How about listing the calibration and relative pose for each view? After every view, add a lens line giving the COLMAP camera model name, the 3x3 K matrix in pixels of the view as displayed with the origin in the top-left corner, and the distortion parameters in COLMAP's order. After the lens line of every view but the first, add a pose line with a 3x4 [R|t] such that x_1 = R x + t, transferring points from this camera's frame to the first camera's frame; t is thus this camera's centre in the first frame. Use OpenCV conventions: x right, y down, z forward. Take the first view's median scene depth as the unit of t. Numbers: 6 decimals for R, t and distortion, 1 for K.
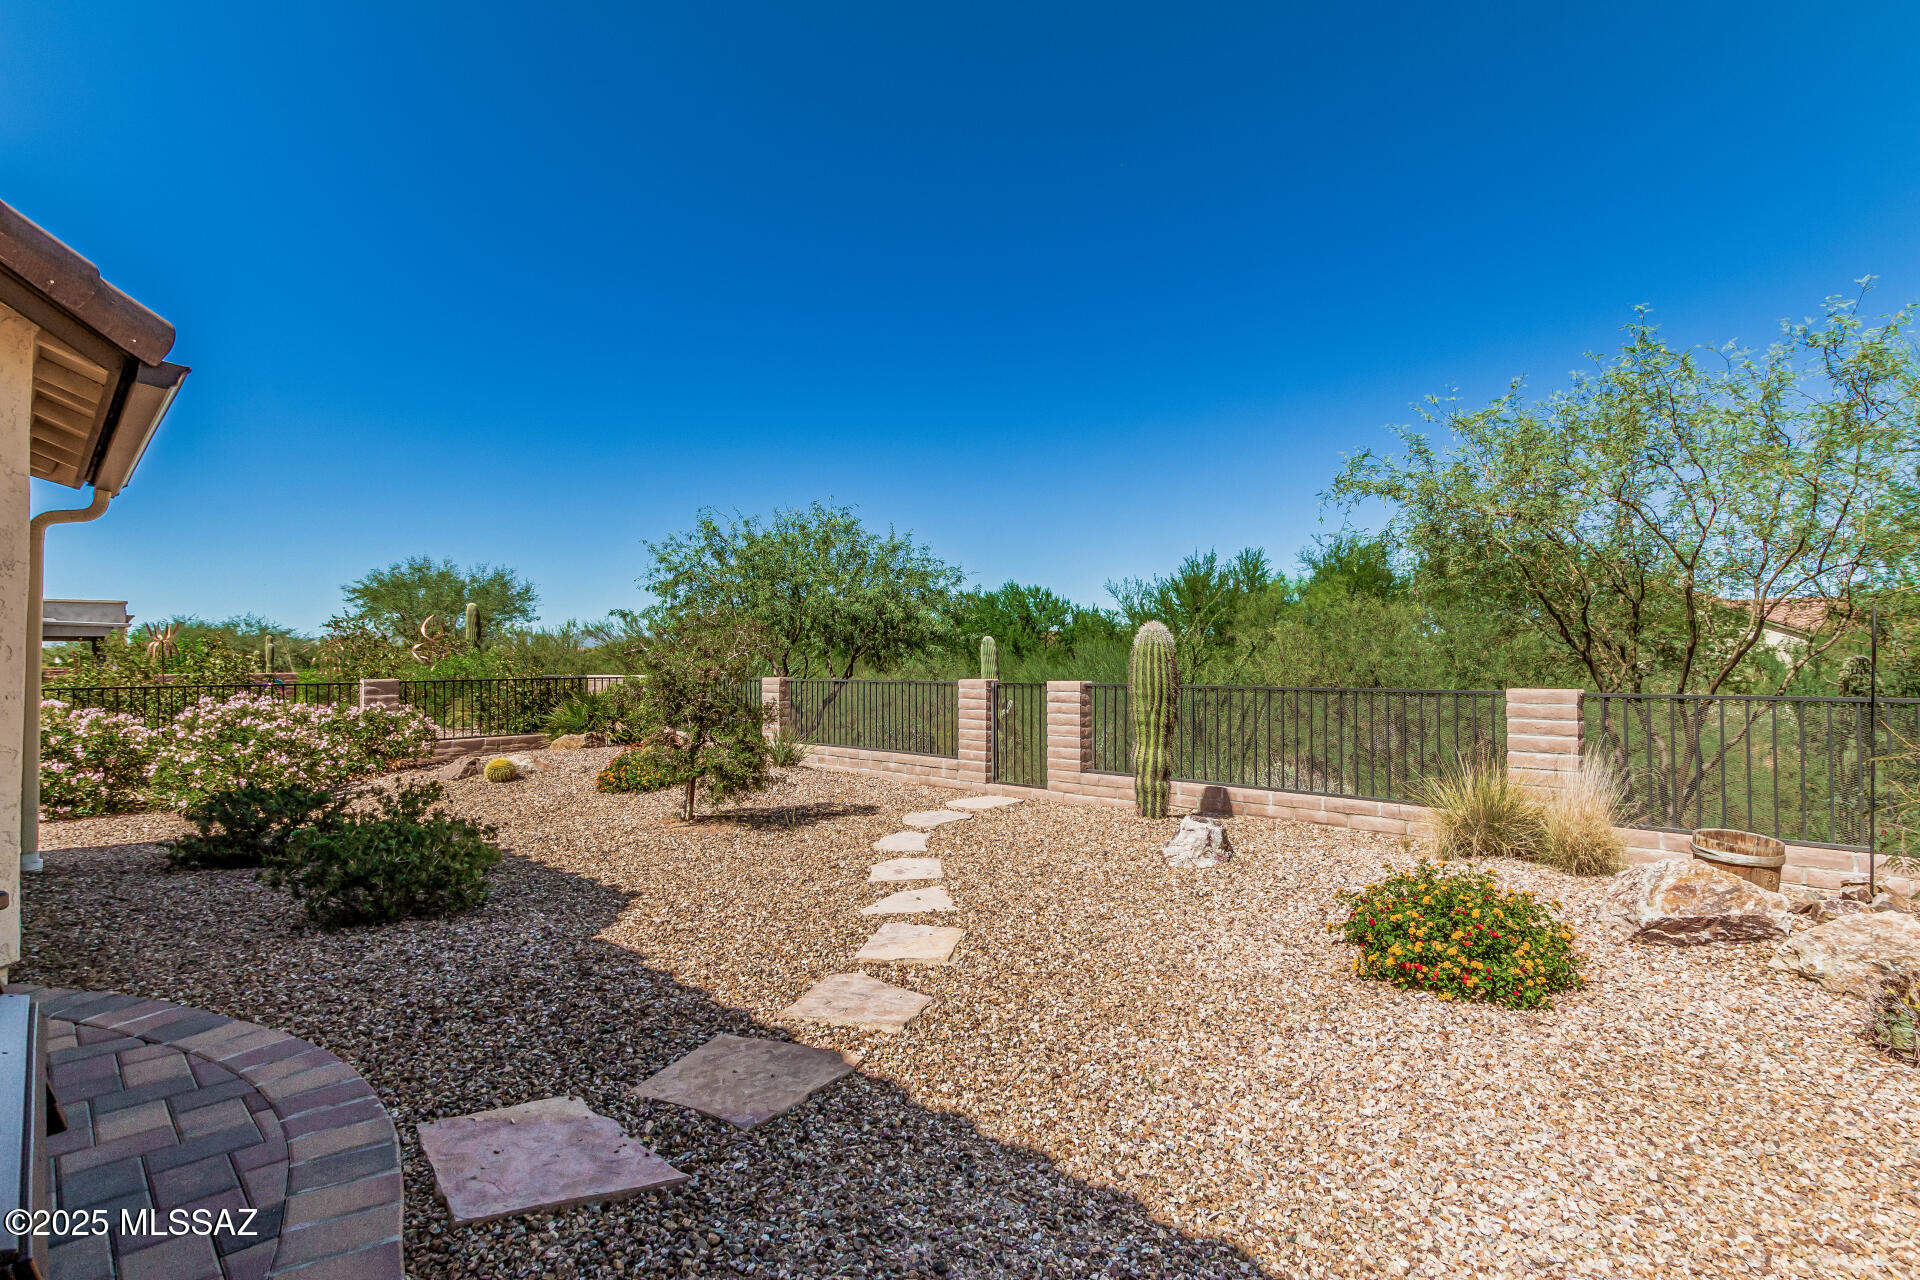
lens RADIAL K [[916.6, 0, 961.0], [0, 916.6, 647.3], [0, 0, 1]] dist [0.011227, -0.002872]
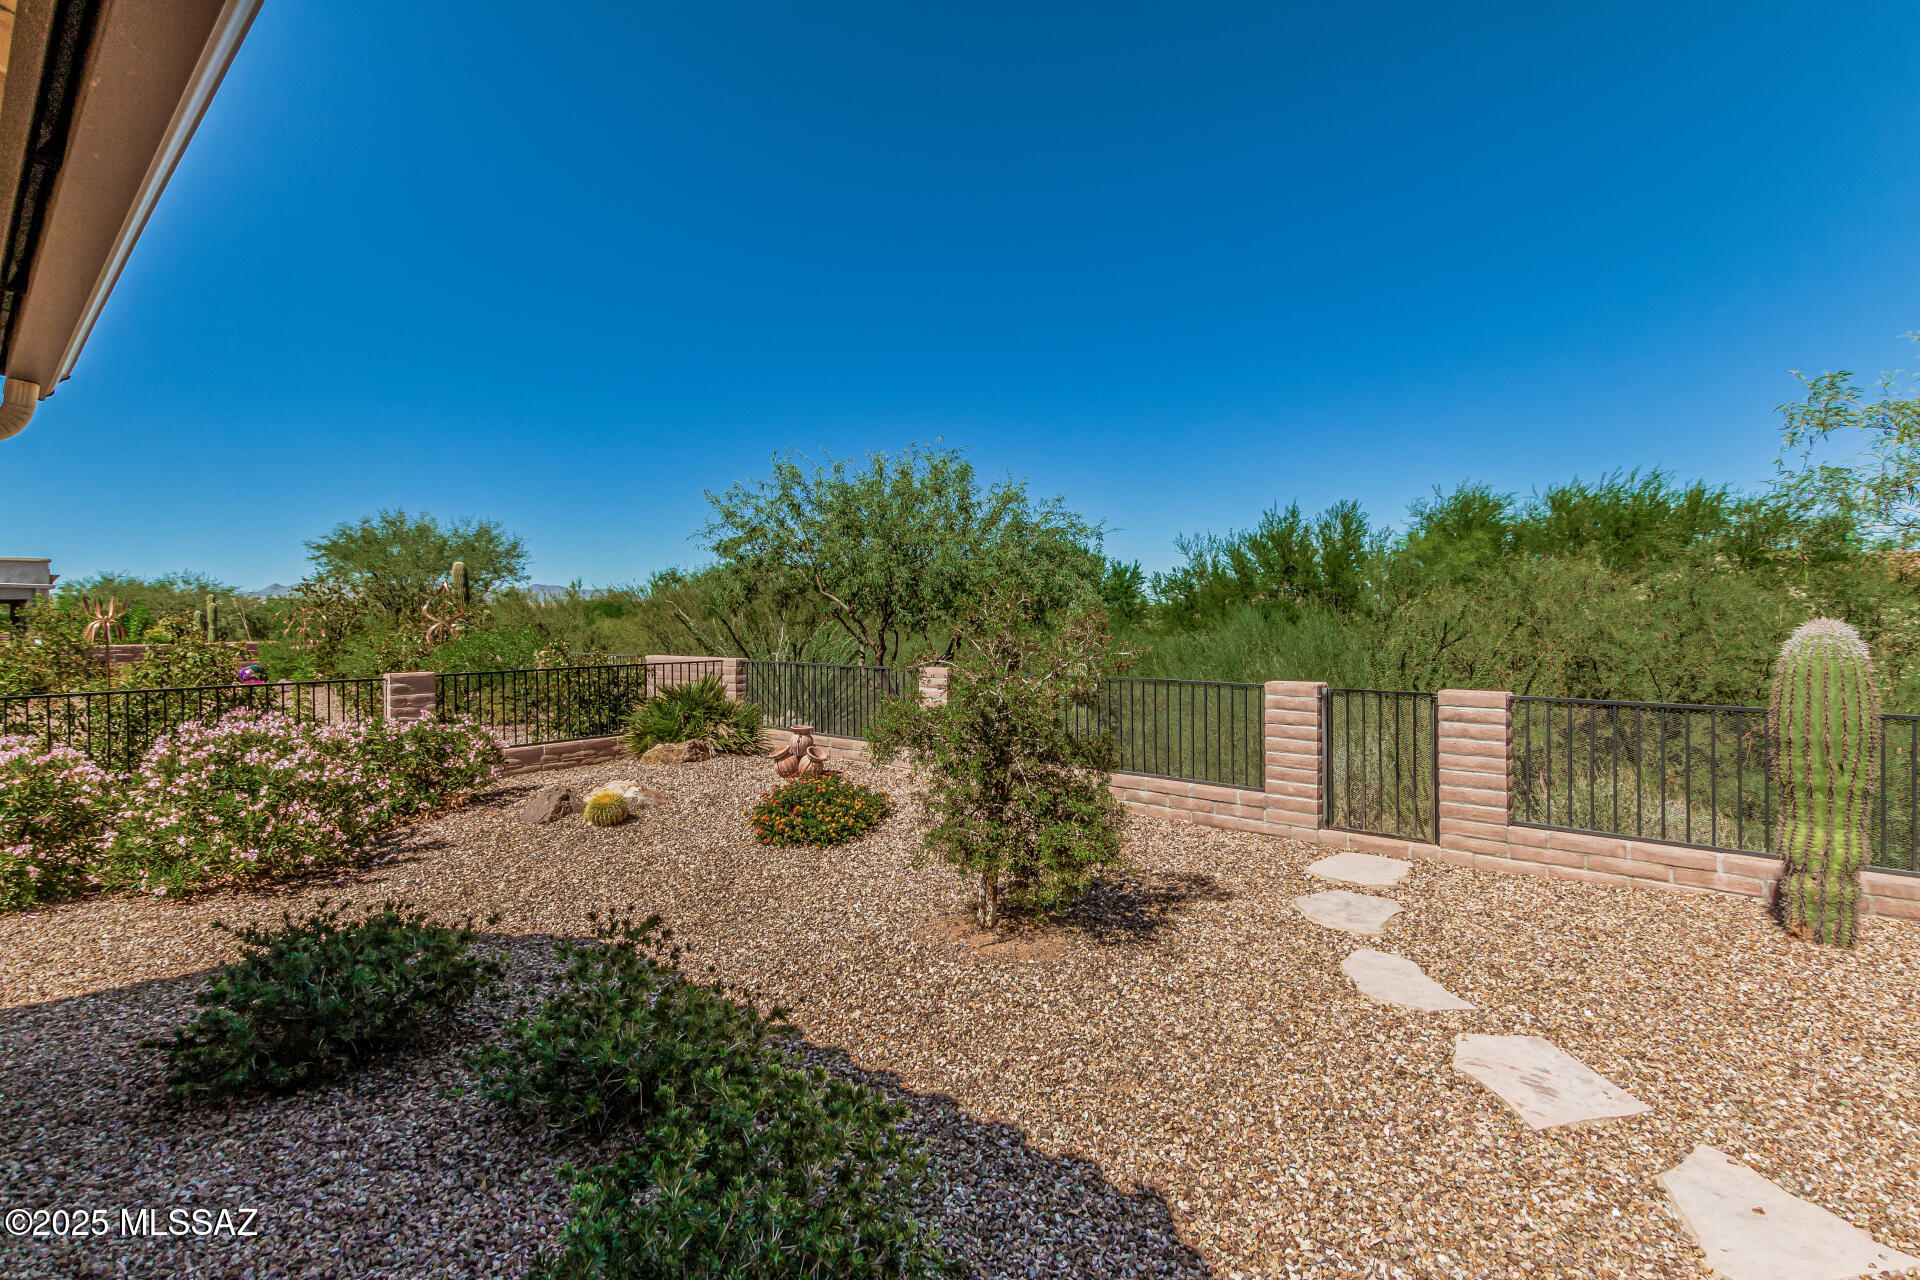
lens RADIAL K [[916.6, 0, 959.5], [0, 916.6, 620.0], [0, 0, 1]] dist [0.011227, -0.002872]
pose [[0.999040, -0.004220, 0.043614, -0.212523], [0.003261, 0.999752, 0.022031, -0.023445], [-0.043697, -0.021867, 0.998806, 0.227155]]
